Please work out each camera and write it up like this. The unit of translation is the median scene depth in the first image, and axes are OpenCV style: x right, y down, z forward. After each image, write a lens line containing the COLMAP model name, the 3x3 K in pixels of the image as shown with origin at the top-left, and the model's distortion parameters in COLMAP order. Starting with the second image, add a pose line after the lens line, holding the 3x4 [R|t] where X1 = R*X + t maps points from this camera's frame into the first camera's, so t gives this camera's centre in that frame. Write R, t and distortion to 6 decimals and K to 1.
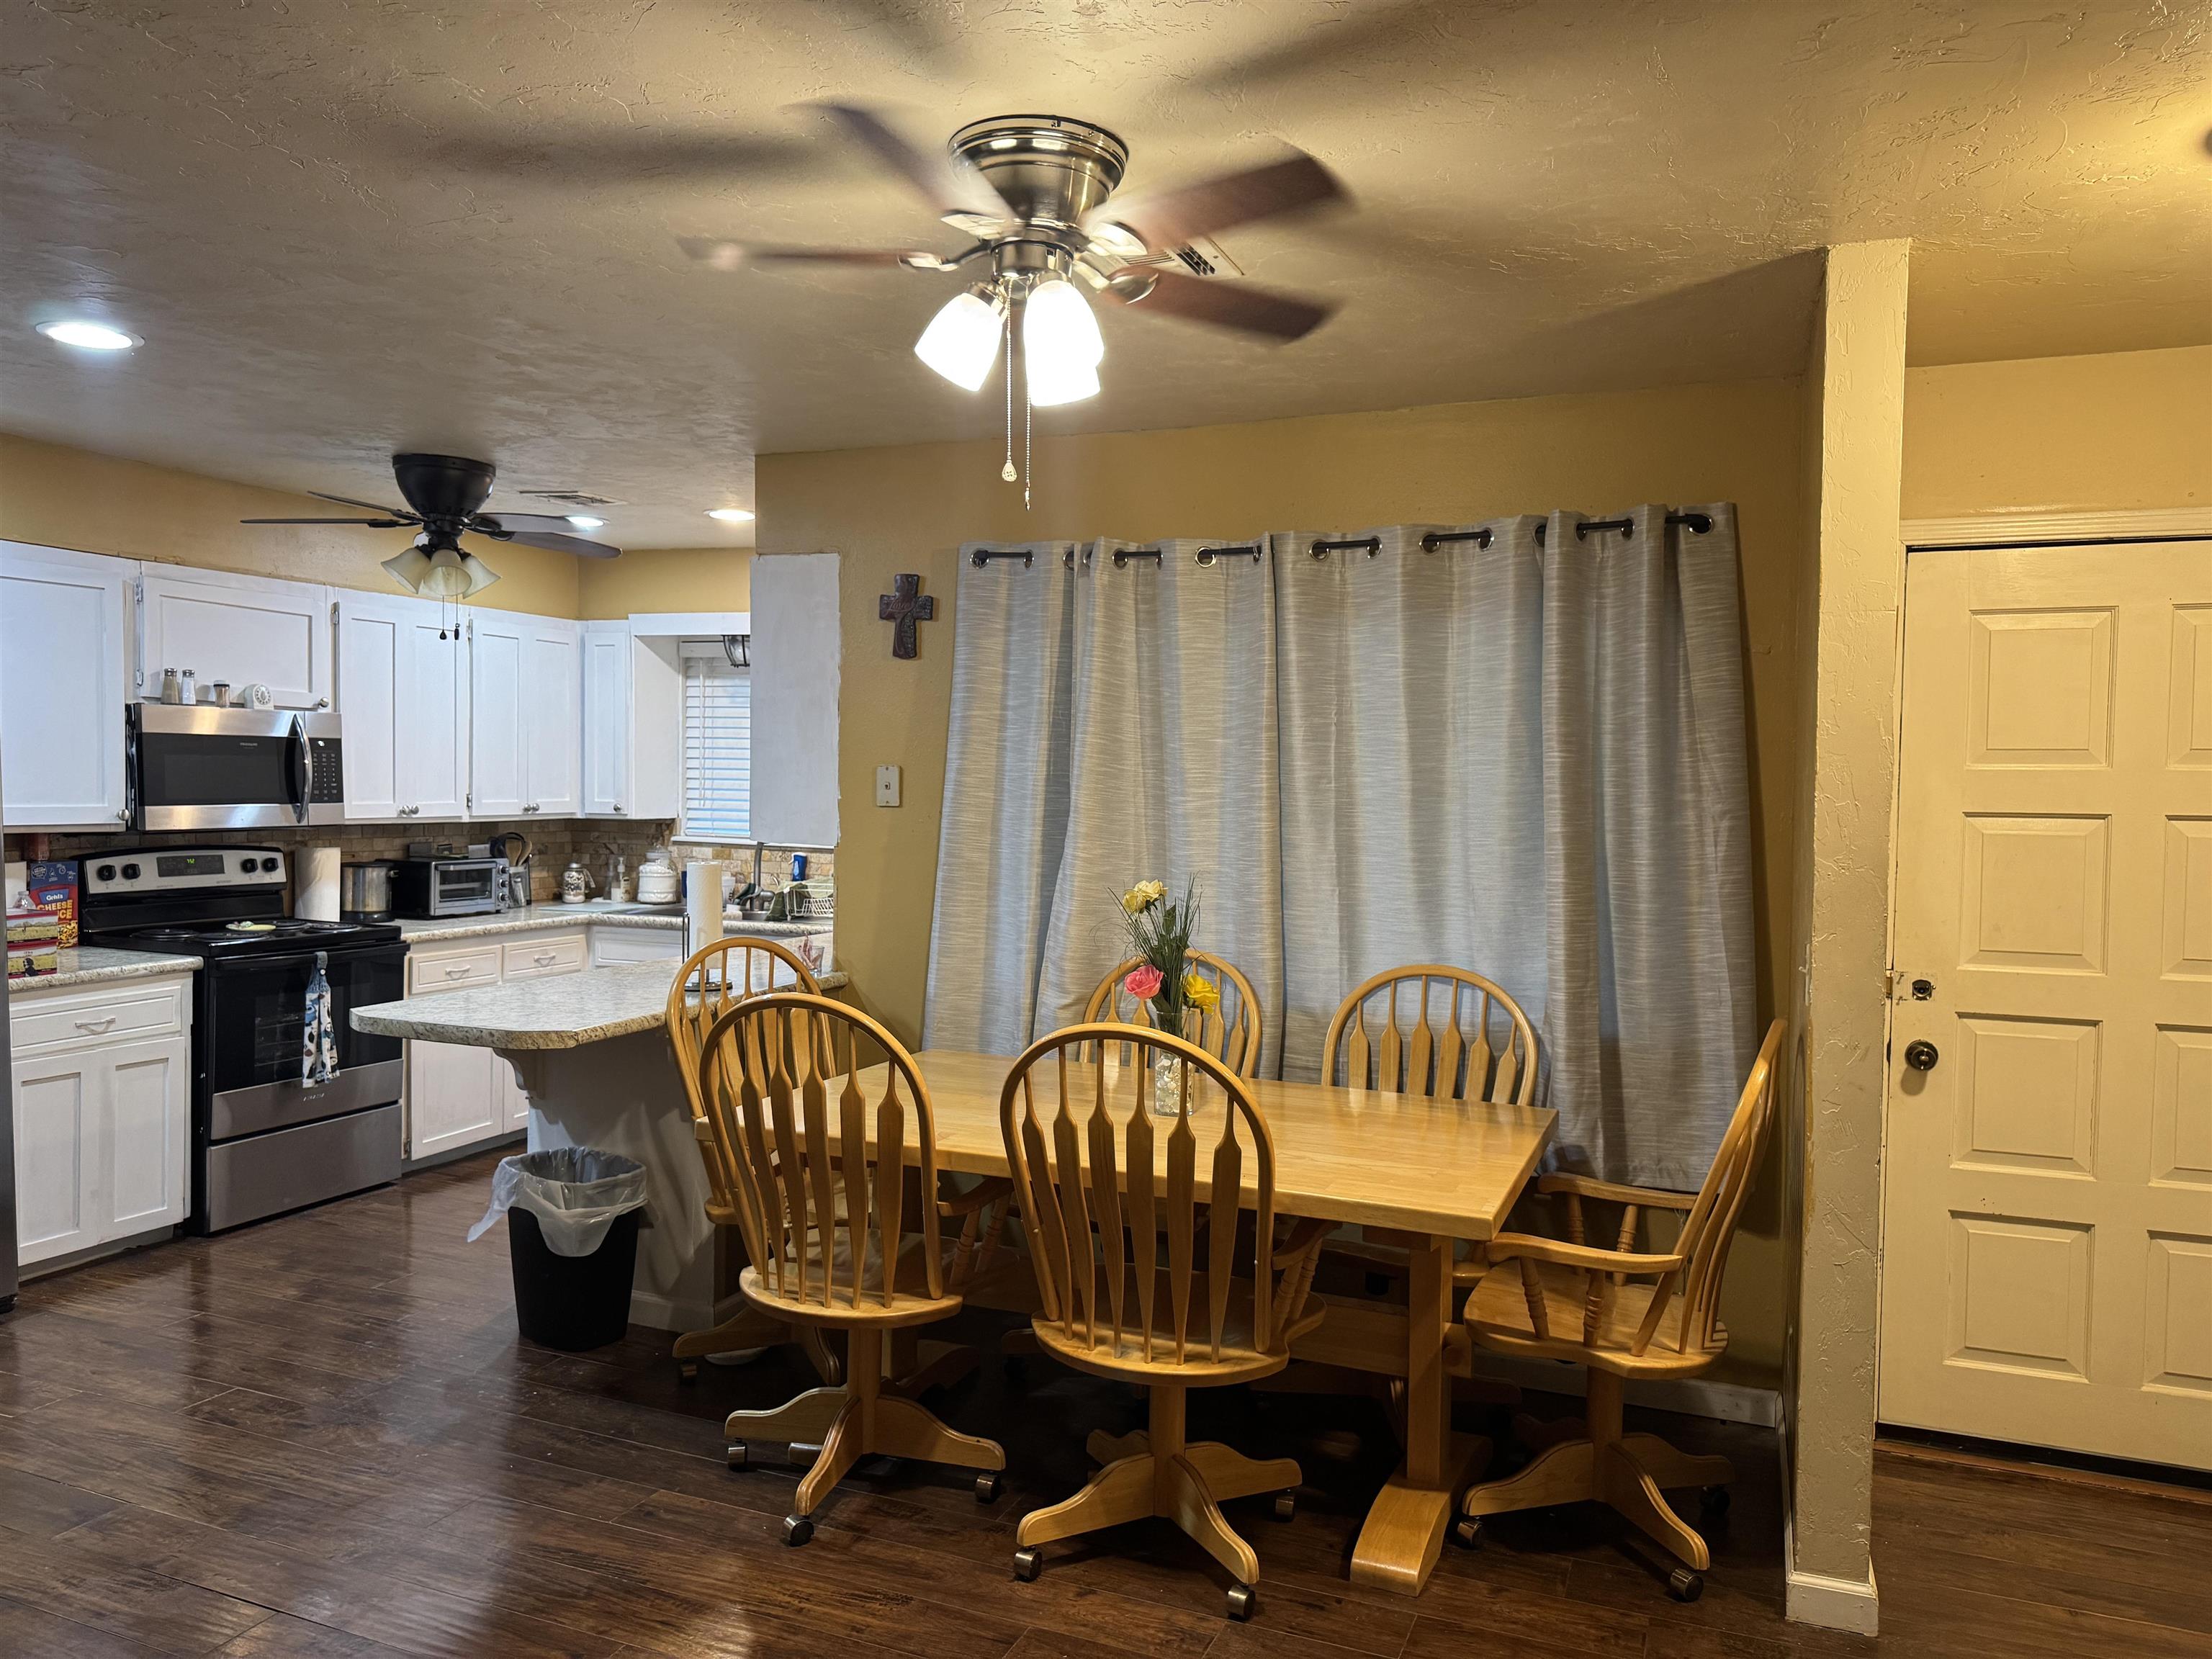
lens RADIAL K [[1543.7, 0, 1106.0], [0, 1543.7, 829.5], [0, 0, 1]] dist [0.119683, -0.178858]
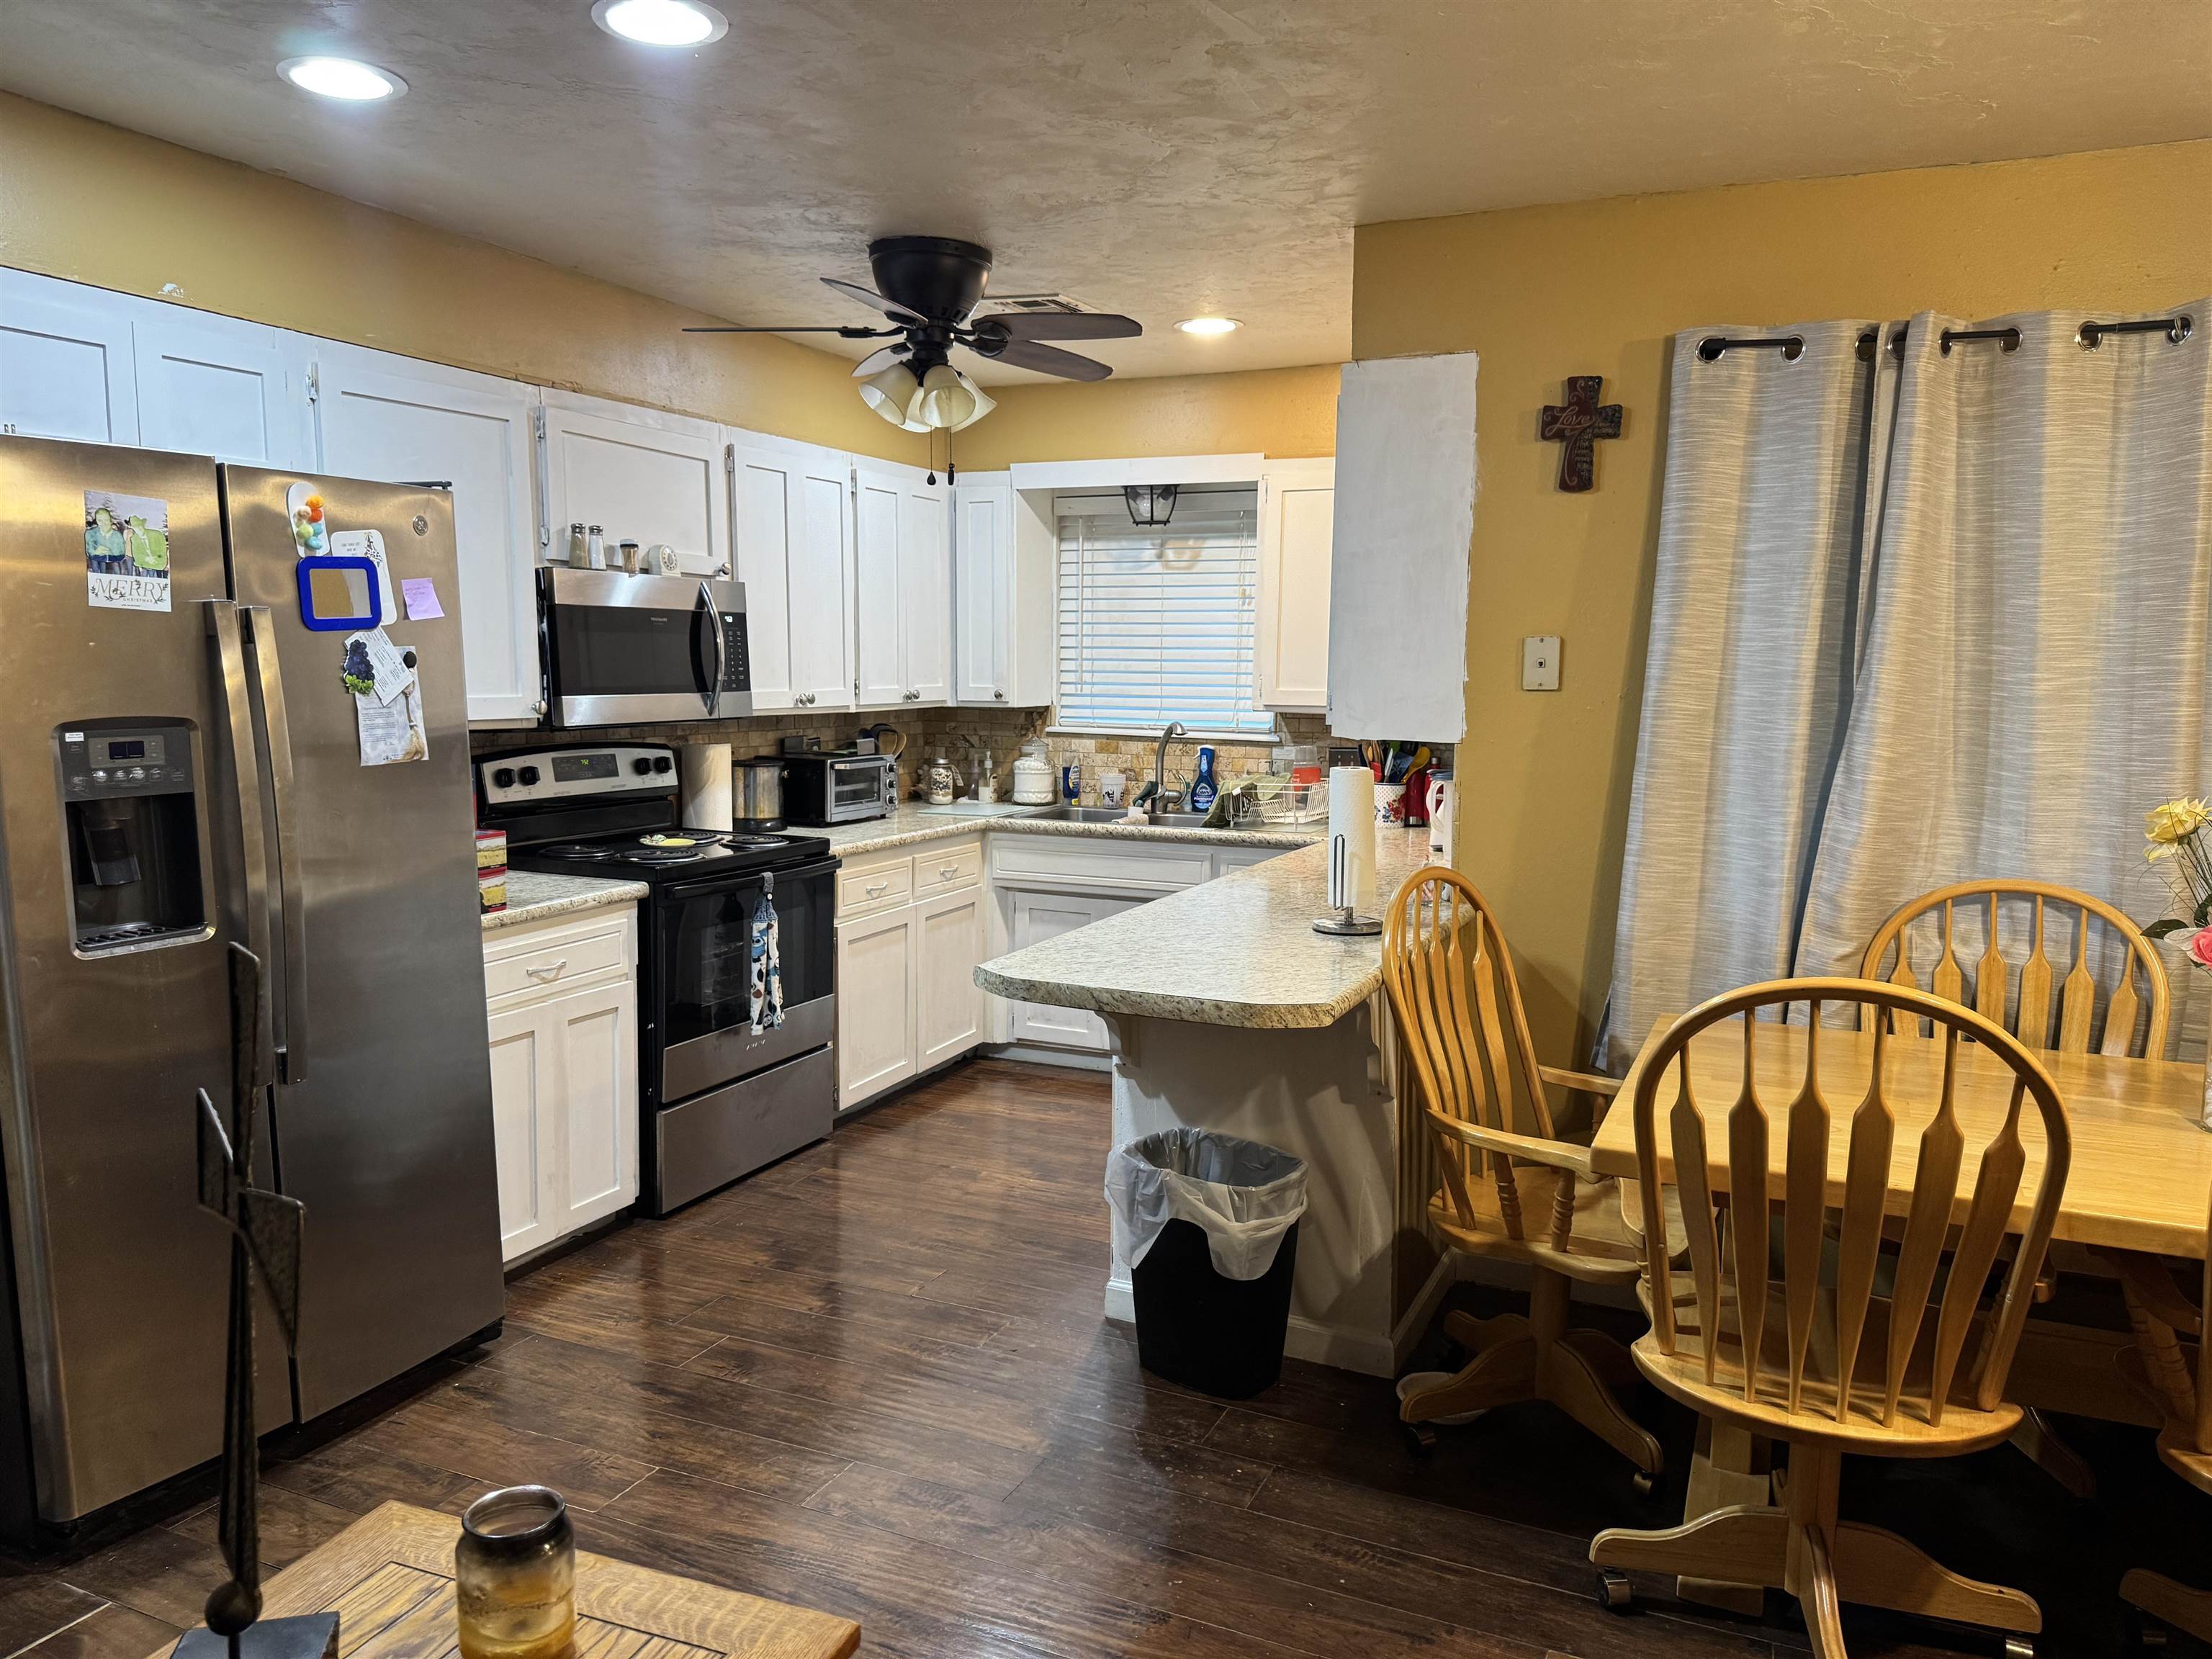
lens RADIAL K [[1553.7, 0, 1141.1], [0, 1553.7, 835.7], [0, 0, 1]] dist [0.125328, -0.185221]
pose [[0.999508, -0.004293, -0.031081, -0.291308], [0.006784, 0.996732, 0.080493, -0.006540], [0.030634, -0.080664, 0.996271, 0.198286]]
